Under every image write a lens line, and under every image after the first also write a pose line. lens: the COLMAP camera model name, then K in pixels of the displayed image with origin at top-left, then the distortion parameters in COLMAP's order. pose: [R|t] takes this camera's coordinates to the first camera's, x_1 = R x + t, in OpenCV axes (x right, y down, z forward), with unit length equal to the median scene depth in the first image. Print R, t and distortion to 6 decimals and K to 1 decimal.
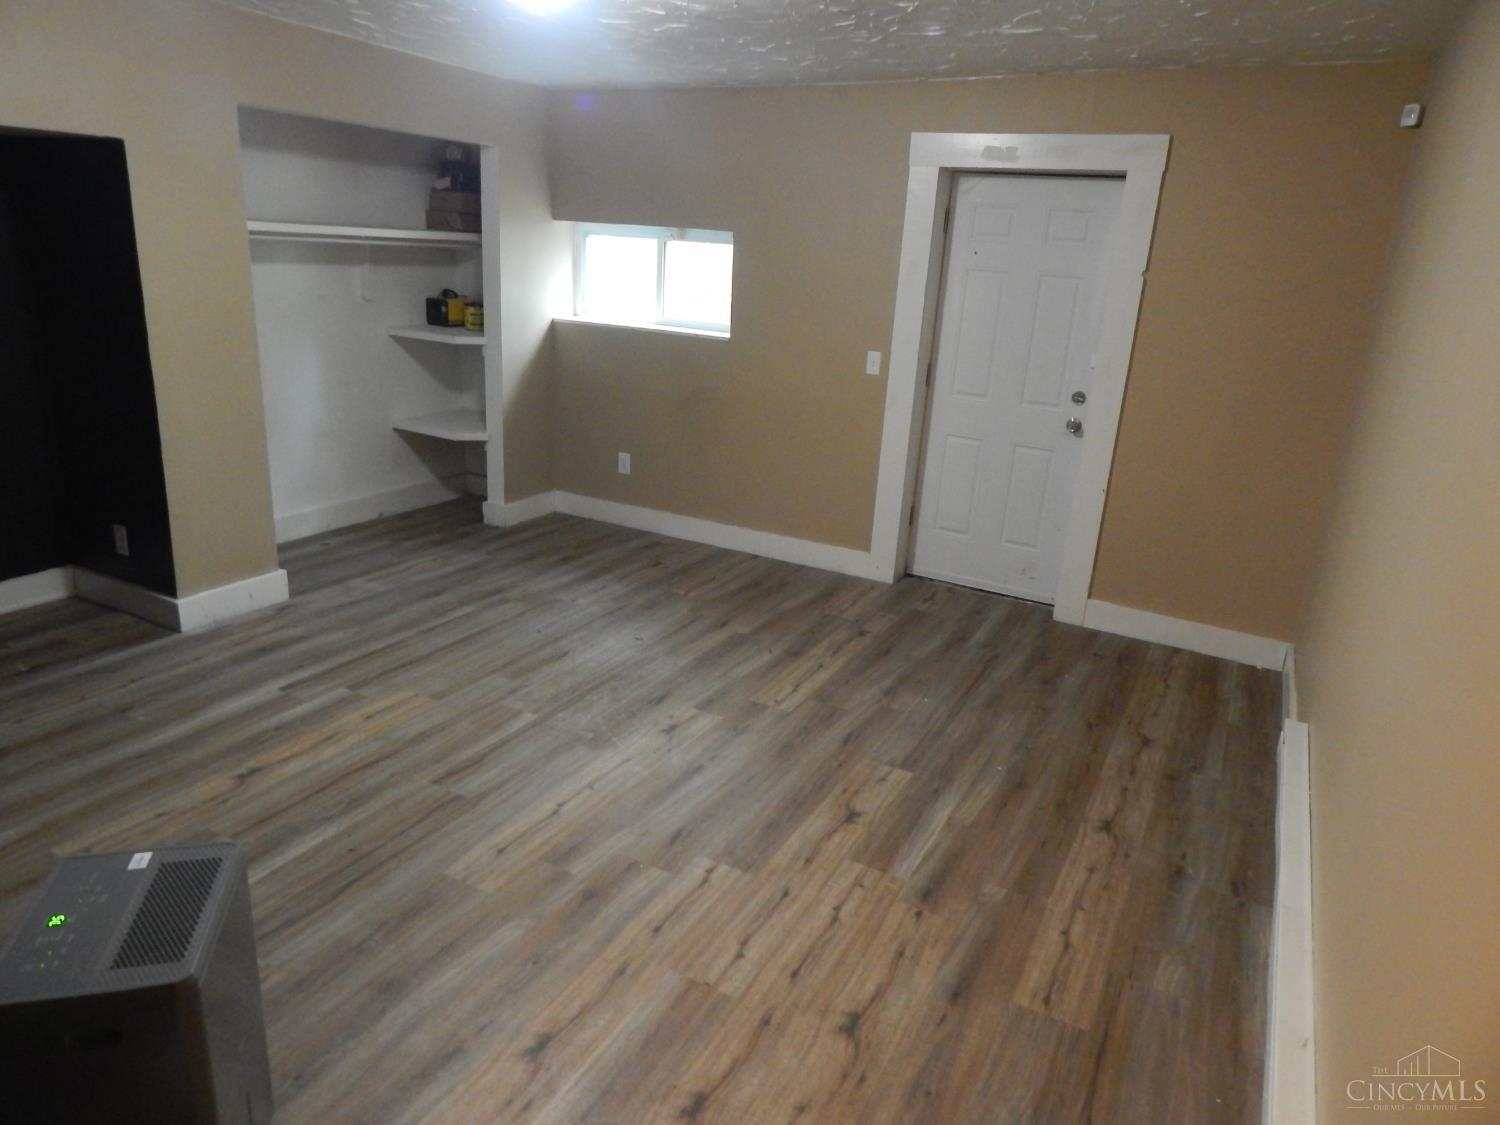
lens RADIAL K [[983.2, 0, 753.6], [0, 983.2, 557.3], [0, 0, 1]] dist [0.002348, -0.001566]
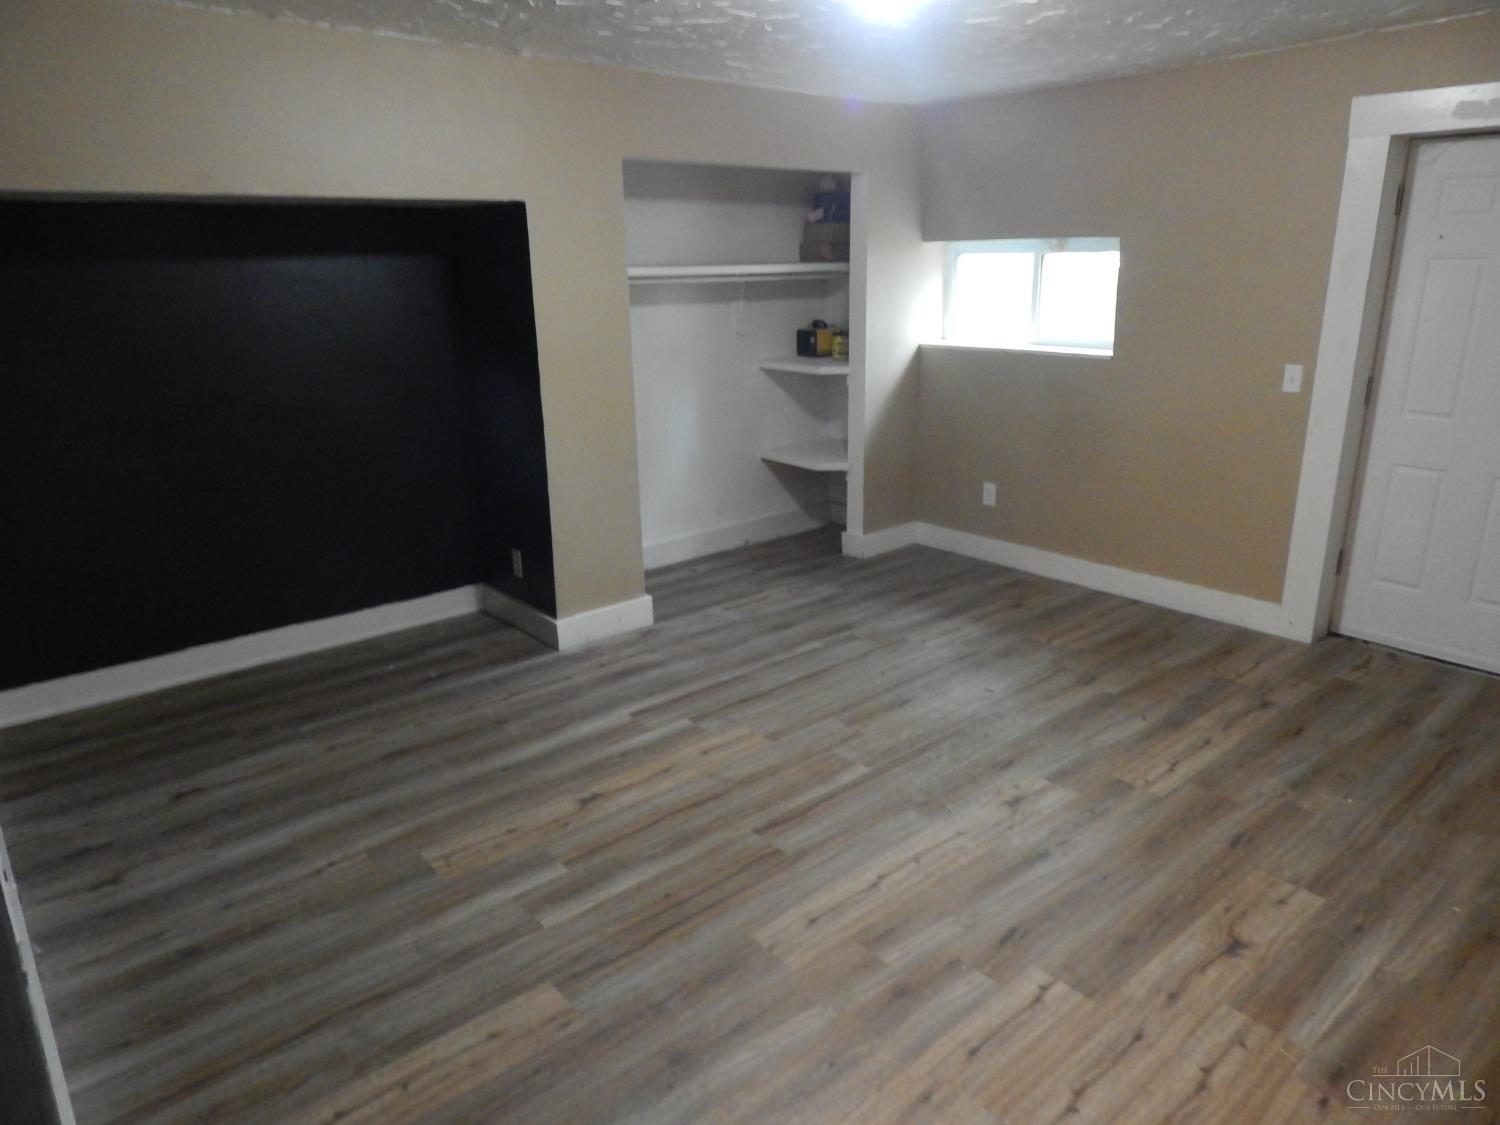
lens RADIAL K [[983.2, 0, 753.6], [0, 983.2, 557.3], [0, 0, 1]] dist [0.002348, -0.001566]
pose [[0.926534, 0.032268, -0.374824, 0.022003], [-0.040156, 0.999106, -0.013251, -0.023295], [0.374061, 0.027329, 0.927001, 0.082845]]
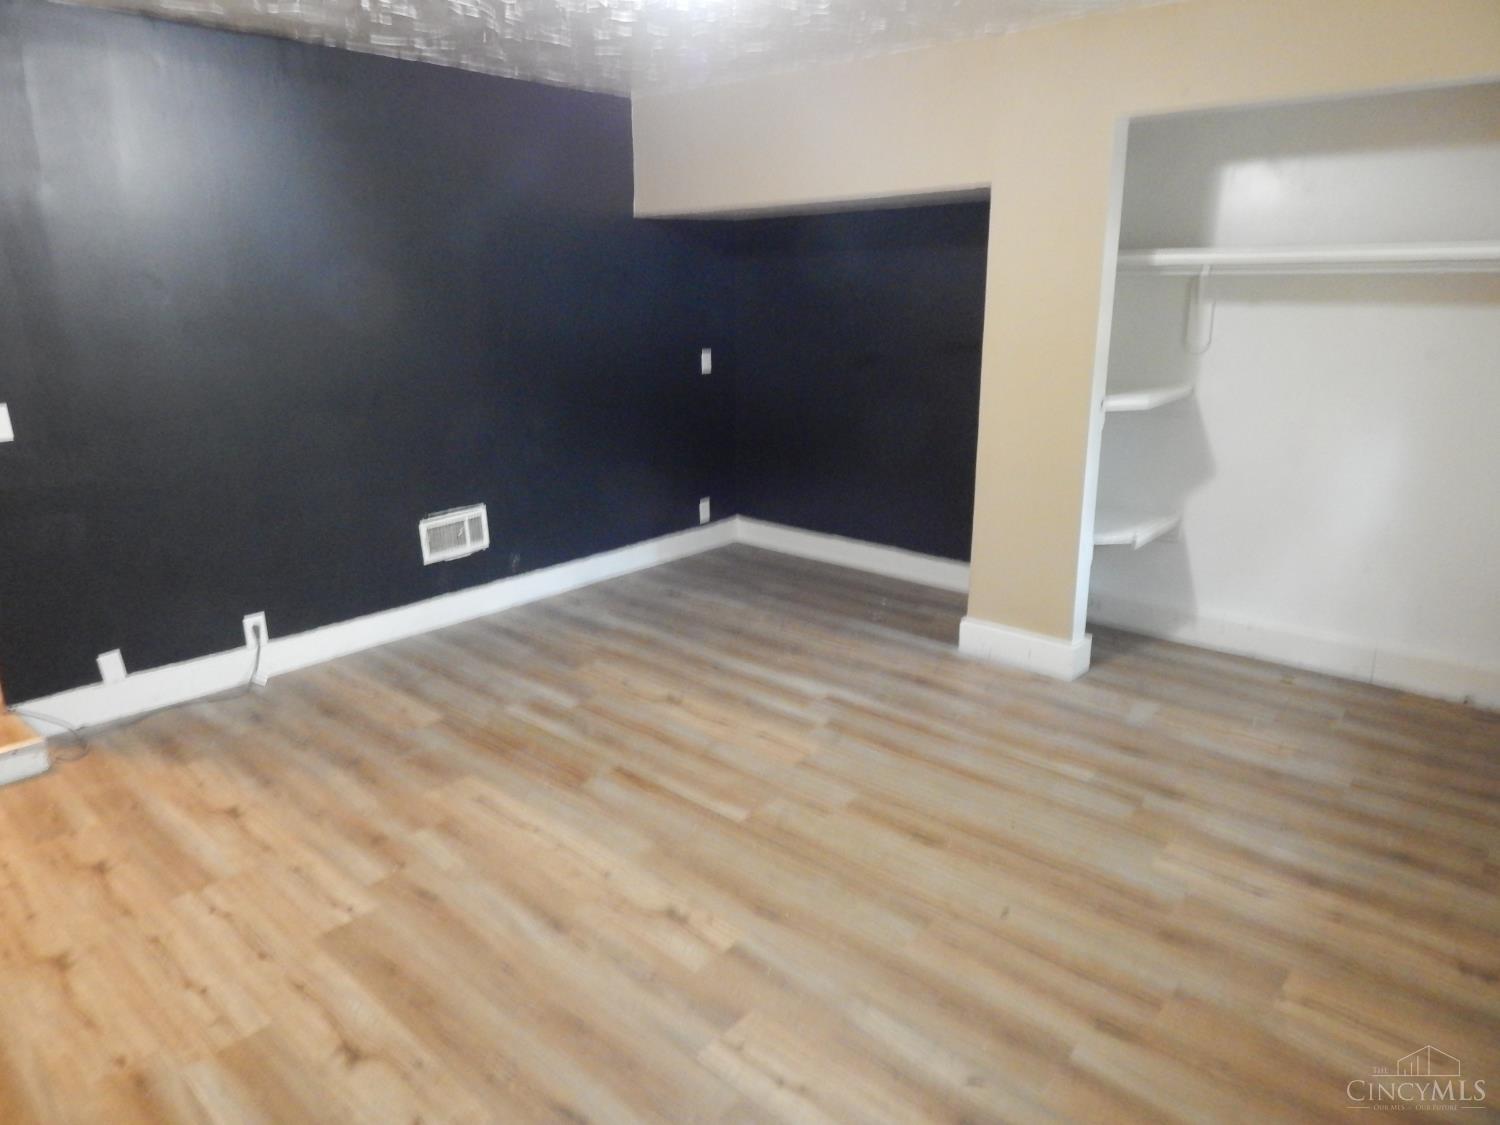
lens RADIAL K [[983.2, 0, 753.6], [0, 983.2, 557.3], [0, 0, 1]] dist [0.002348, -0.001566]
pose [[-0.254382, 0.200788, -0.946031, 0.506772], [-0.292153, 0.916552, 0.273090, -0.265656], [0.921920, 0.345855, -0.174494, 1.057996]]
